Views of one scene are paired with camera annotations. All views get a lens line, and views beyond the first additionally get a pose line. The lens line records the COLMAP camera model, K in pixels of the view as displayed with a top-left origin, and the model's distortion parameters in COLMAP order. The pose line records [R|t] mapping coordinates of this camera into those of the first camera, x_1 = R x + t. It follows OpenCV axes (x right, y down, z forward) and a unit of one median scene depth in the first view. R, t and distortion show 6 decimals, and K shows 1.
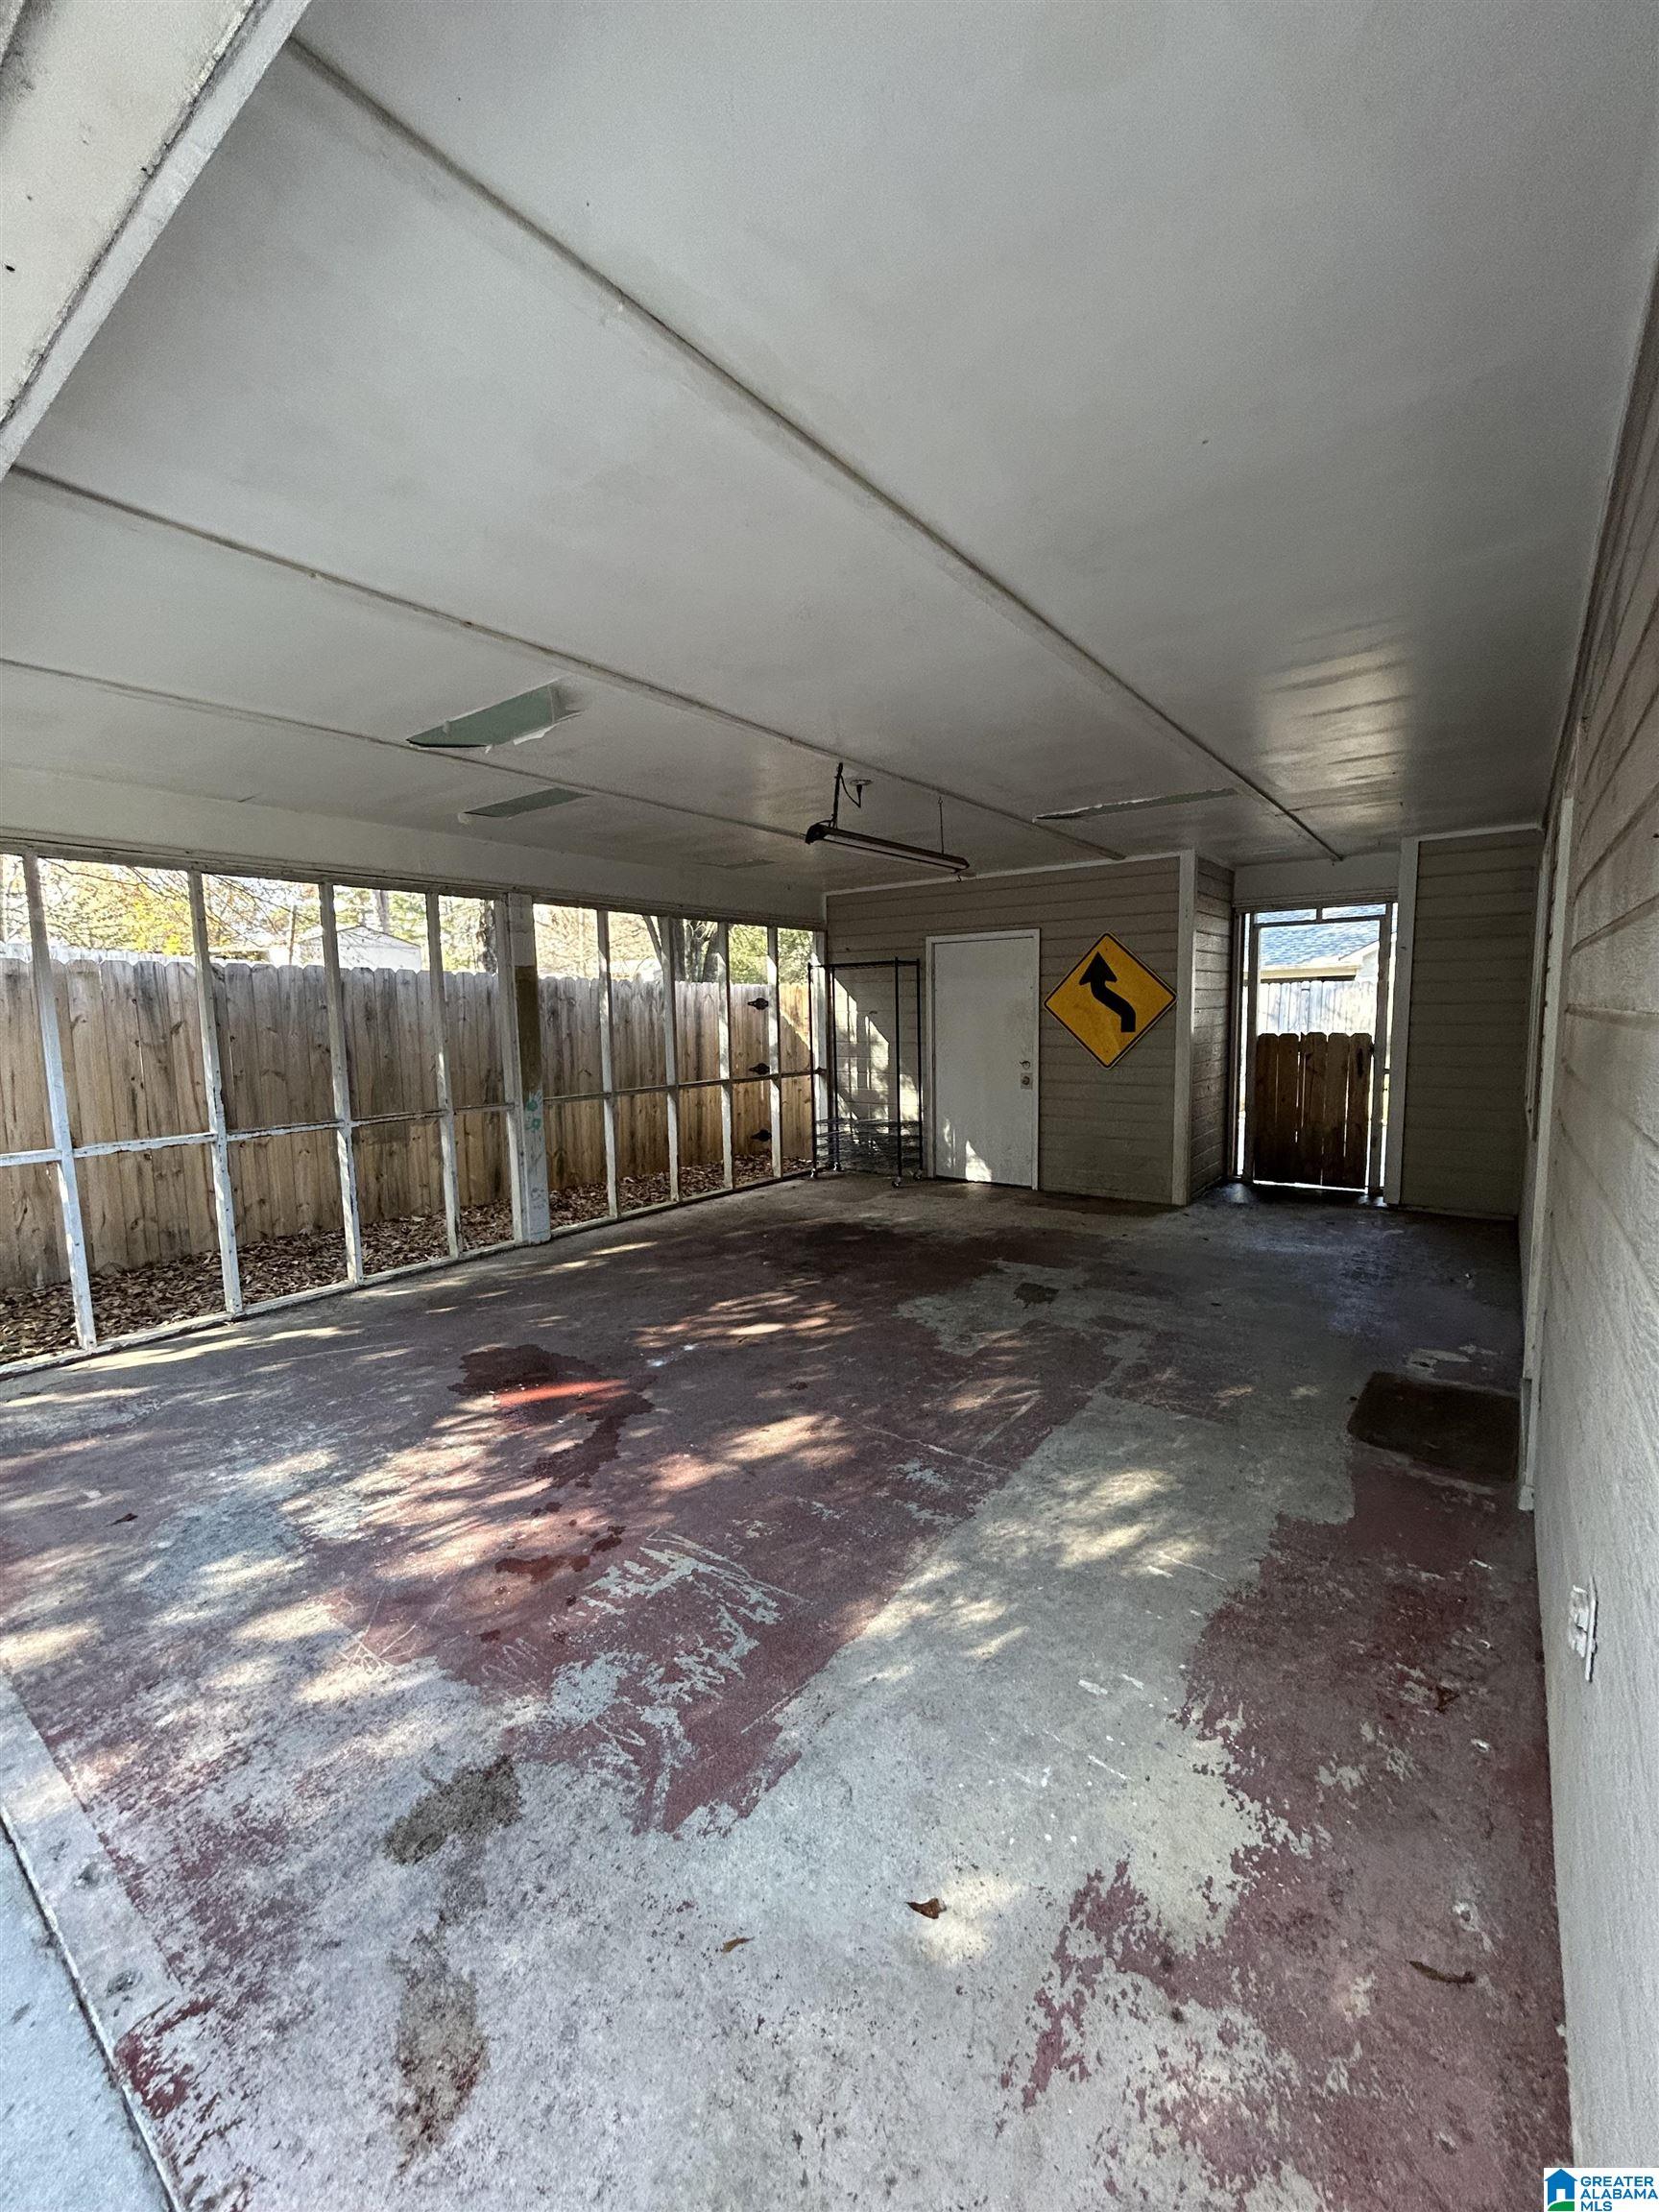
lens RADIAL K [[892.0, 0, 831.5], [0, 892.0, 1106.9], [0, 0, 1]] dist [0.002930, -0.000002]
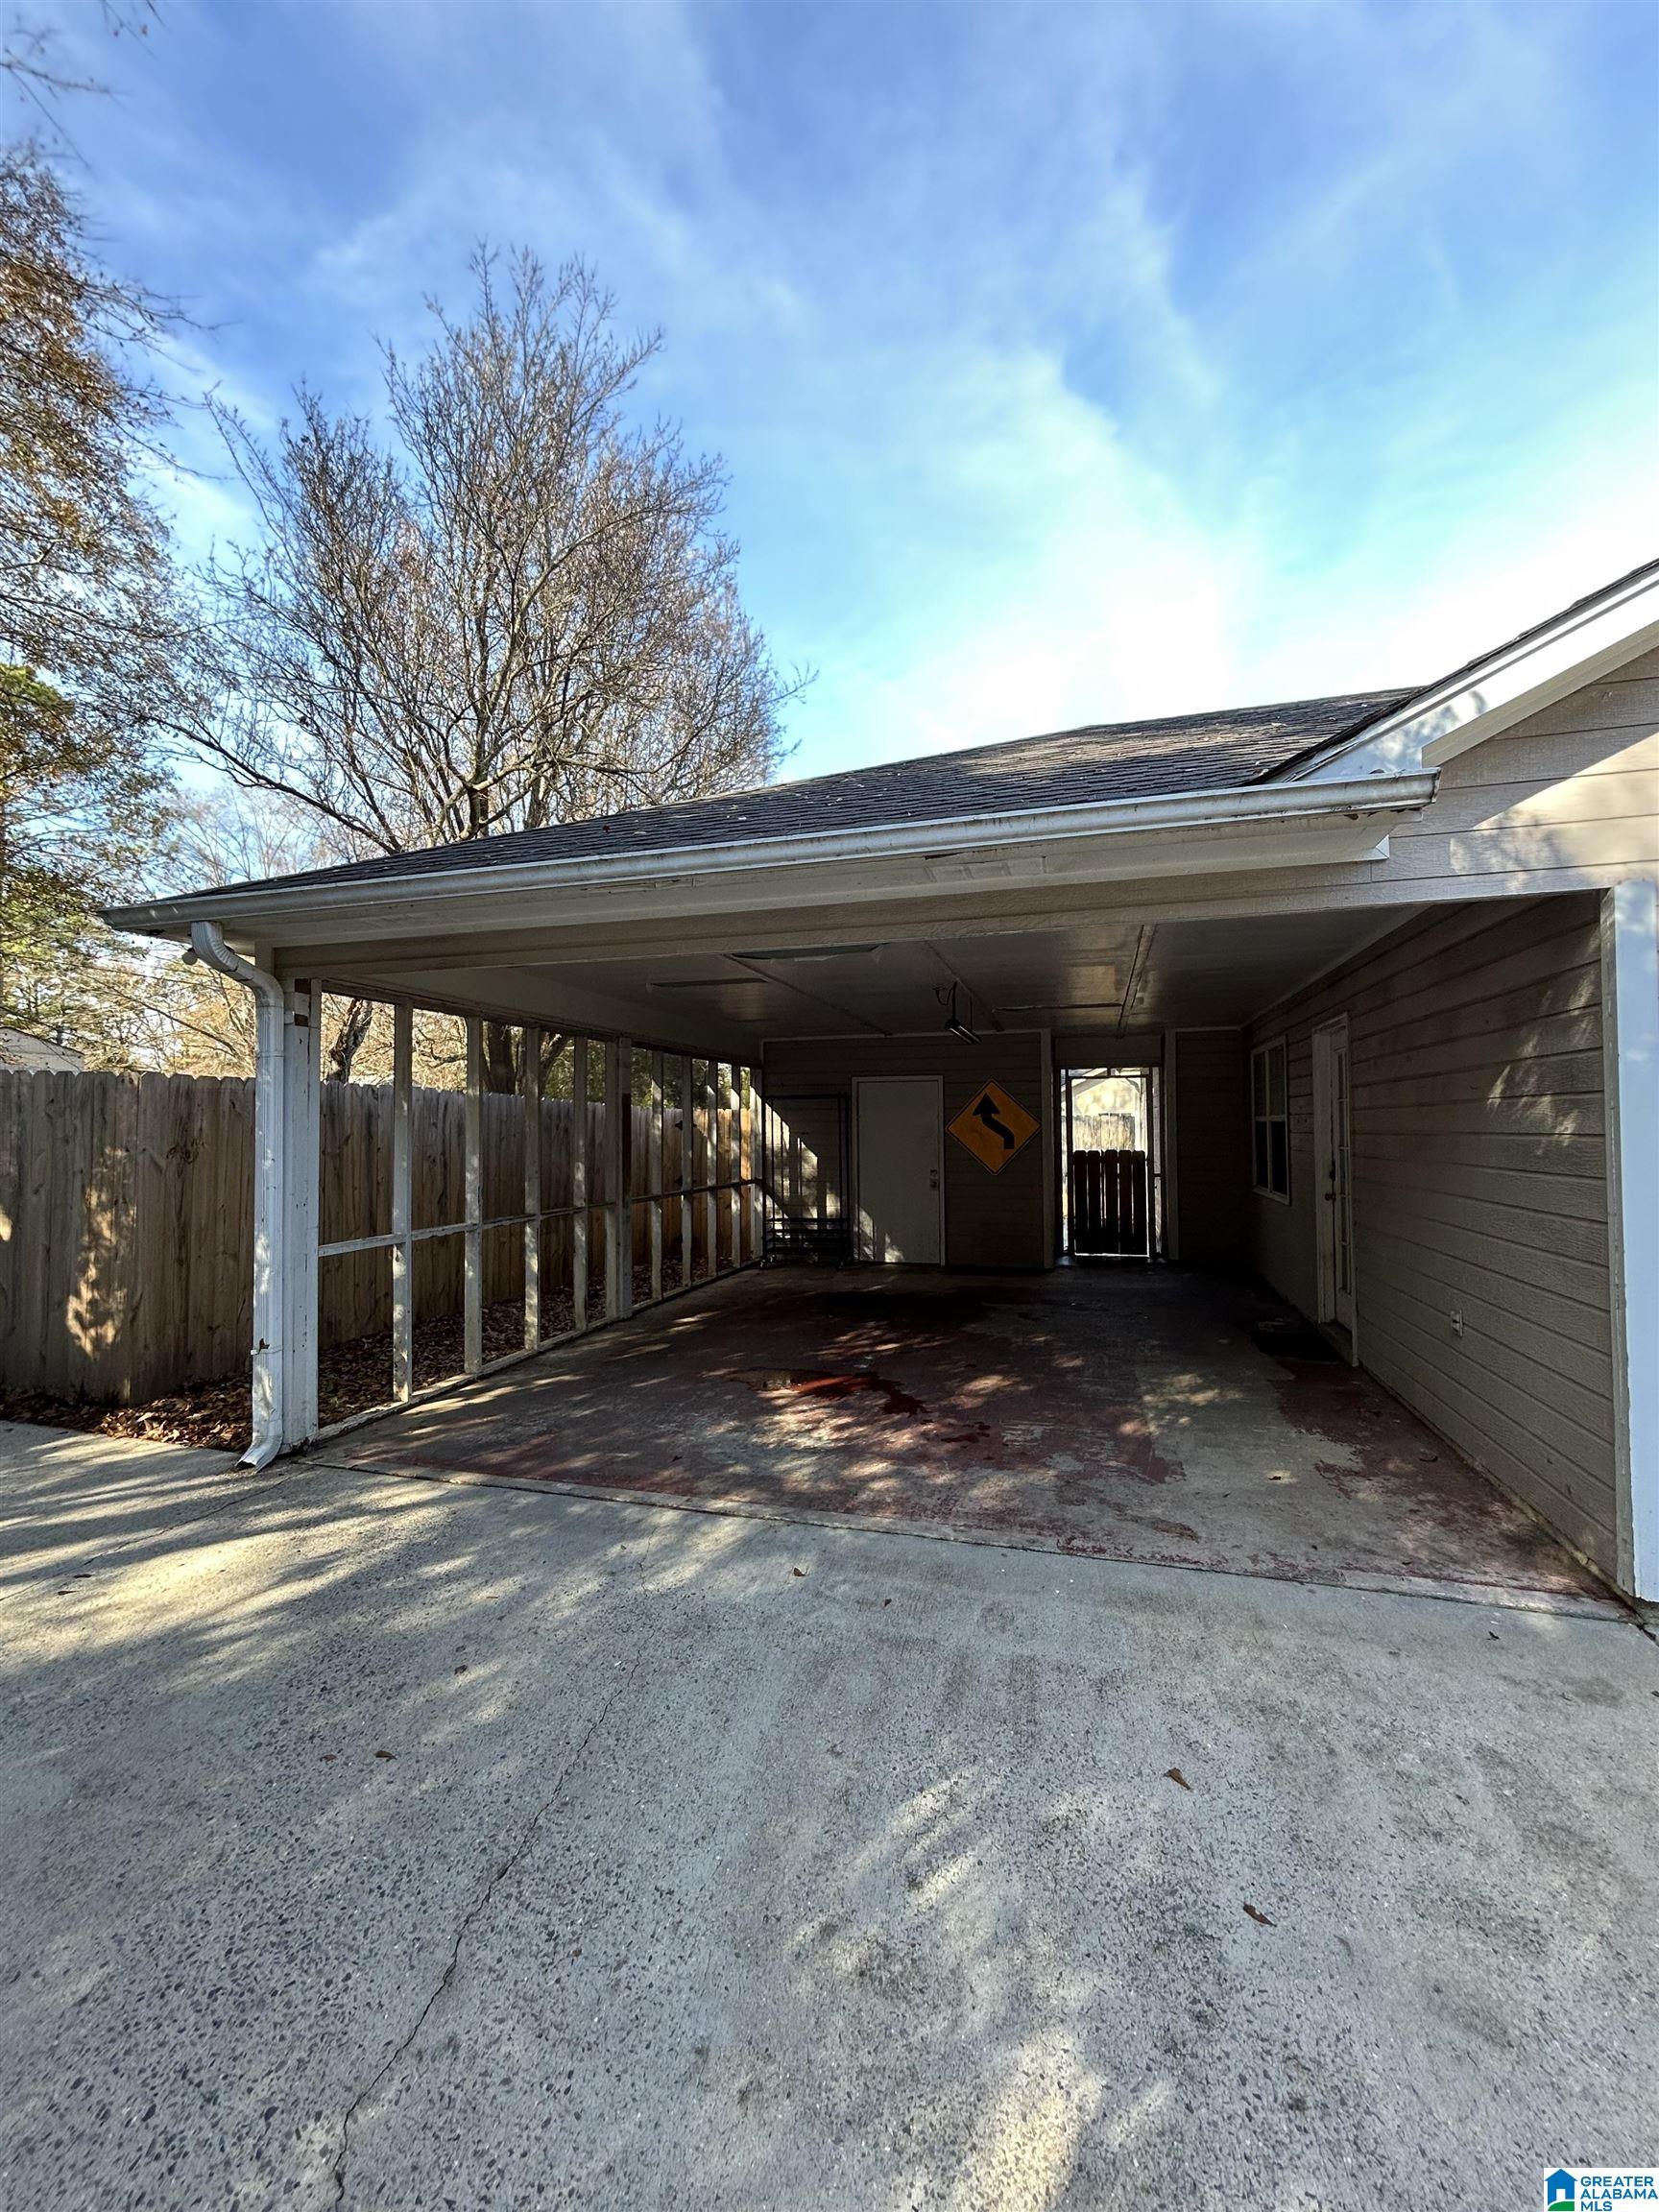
lens RADIAL K [[887.7, 0, 832.5], [0, 887.7, 1135.2], [0, 0, 1]] dist [-0.000407, 0.000029]
pose [[0.933395, 0.010132, 0.358708, -0.732960], [0.028809, 0.994259, -0.103048, 0.054045], [-0.357693, 0.106519, 0.927744, -0.369069]]
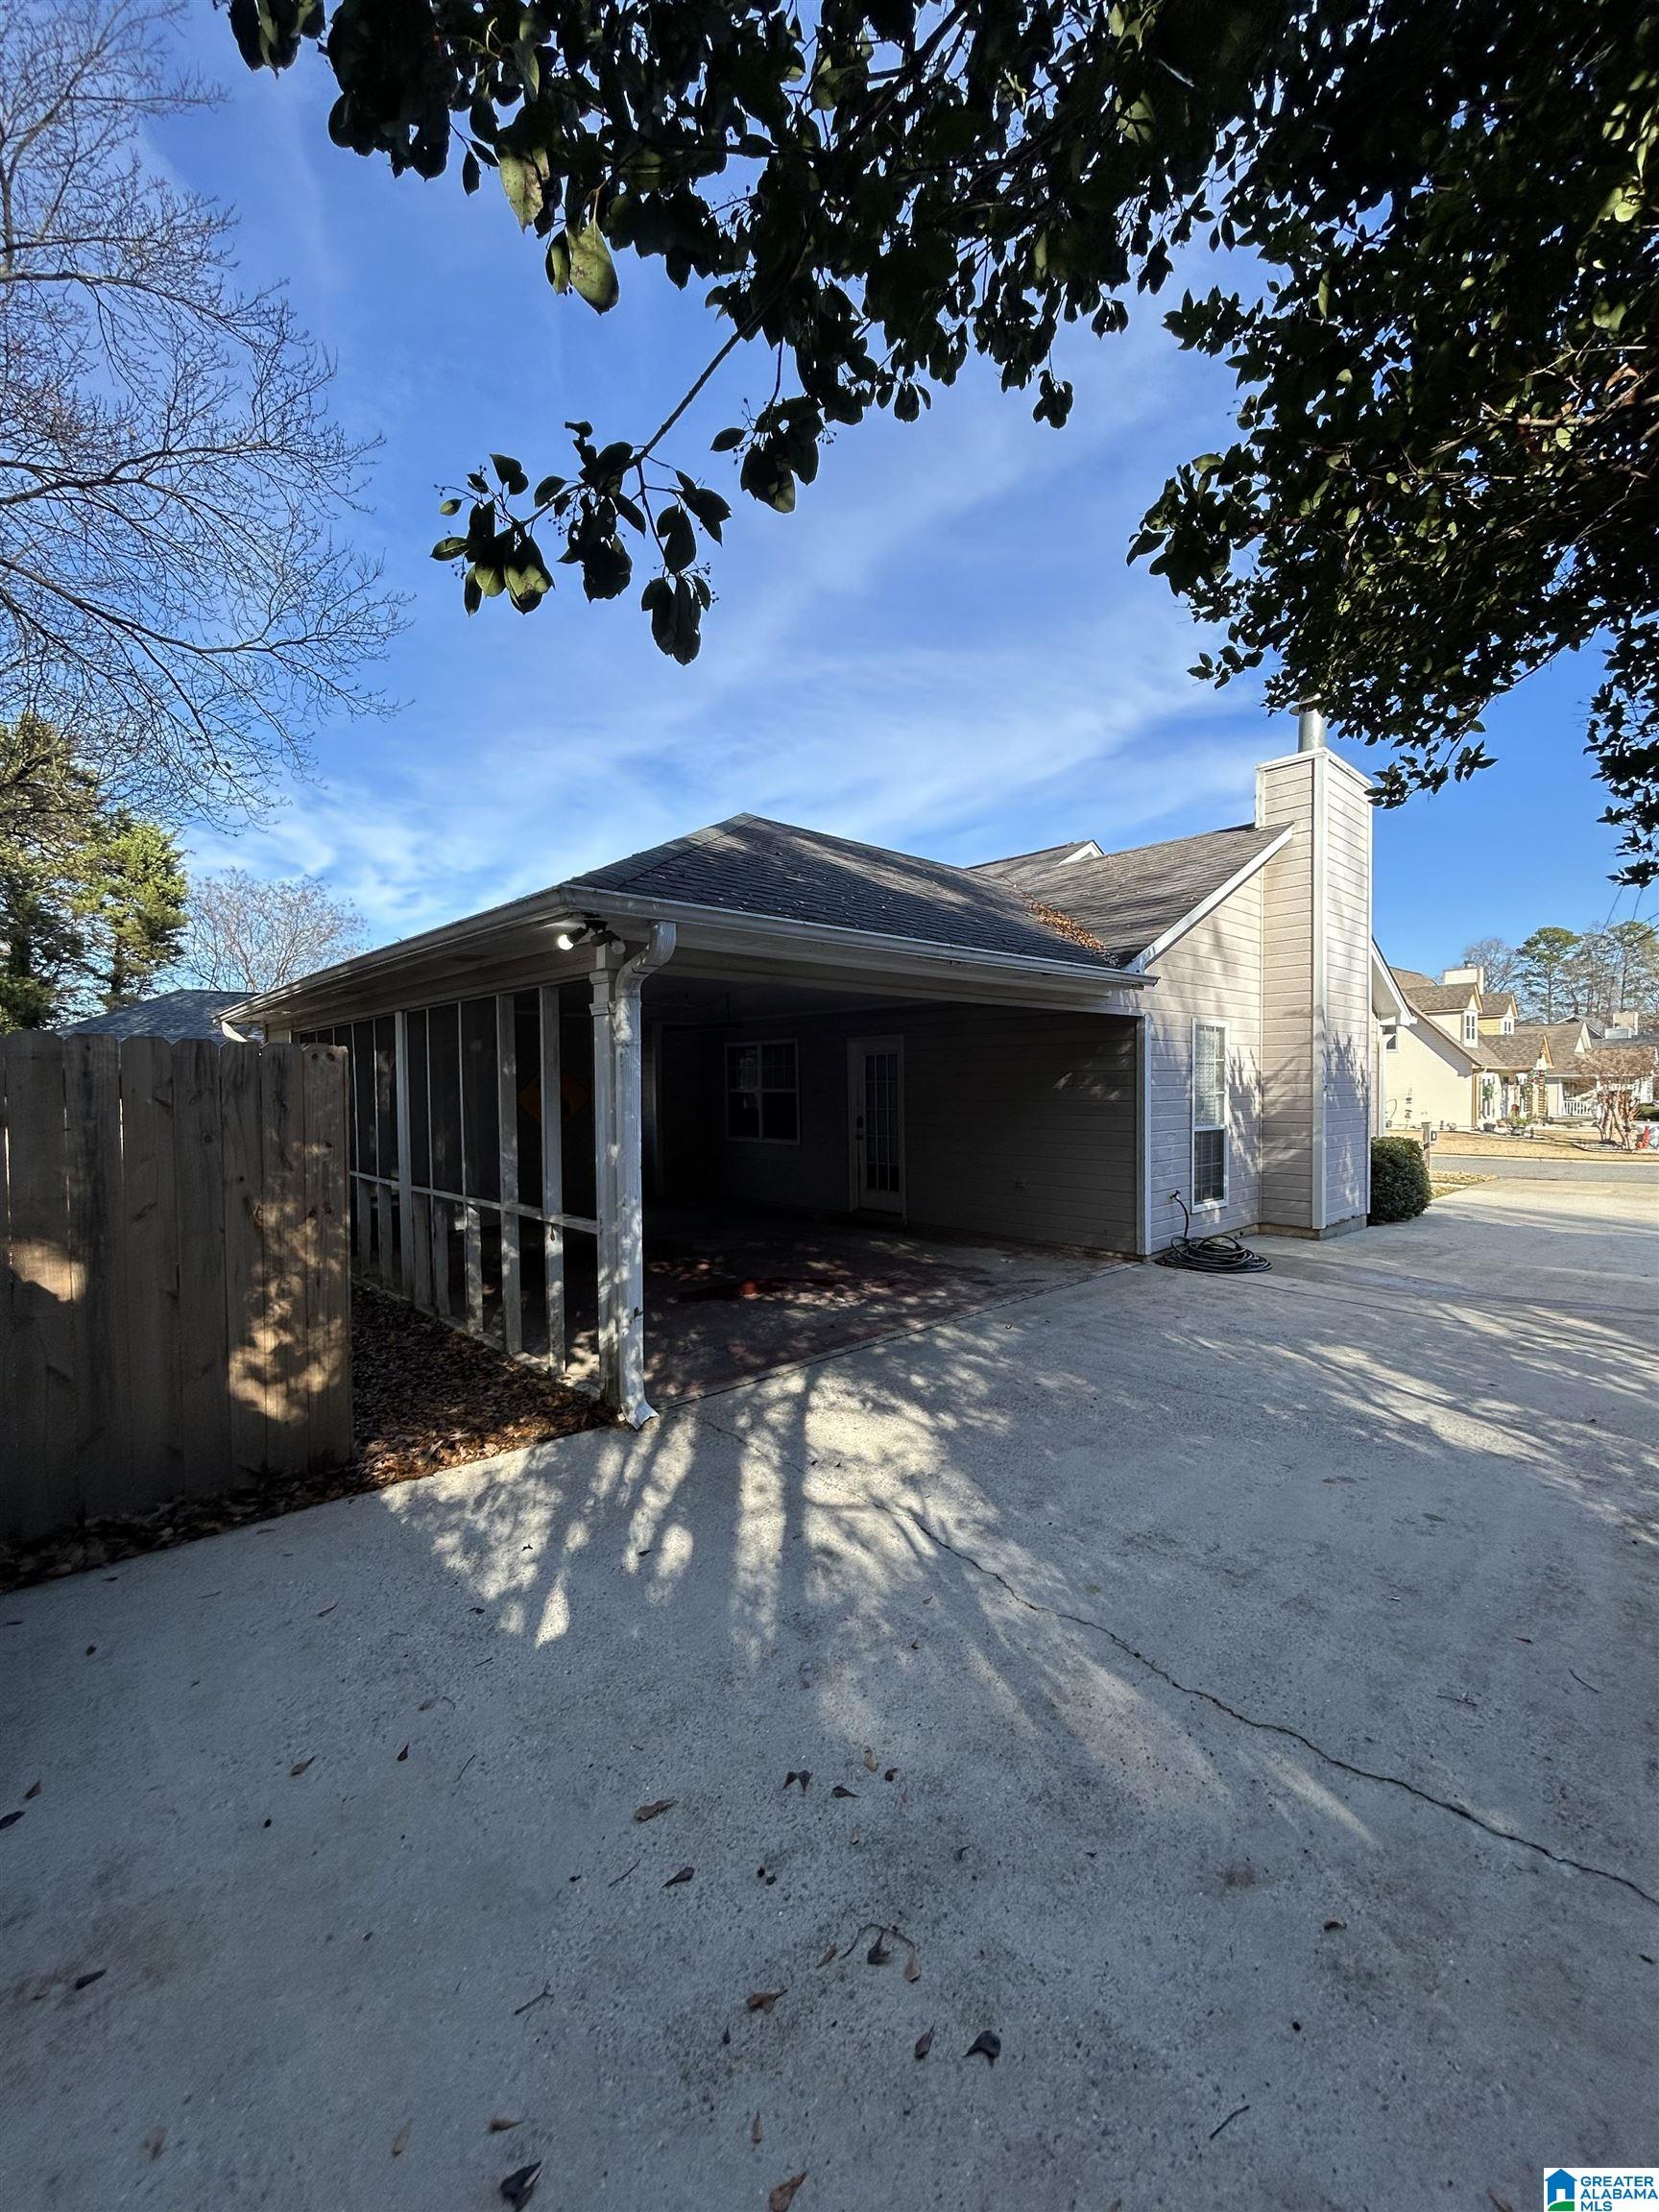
lens RADIAL K [[892.0, 0, 831.5], [0, 892.0, 1106.9], [0, 0, 1]] dist [0.002930, -0.000002]
pose [[0.167840, -0.009731, 0.985766, -2.024469], [0.112627, 0.993593, -0.009368, -0.046752], [-0.979359, 0.112596, 0.167861, 0.378399]]
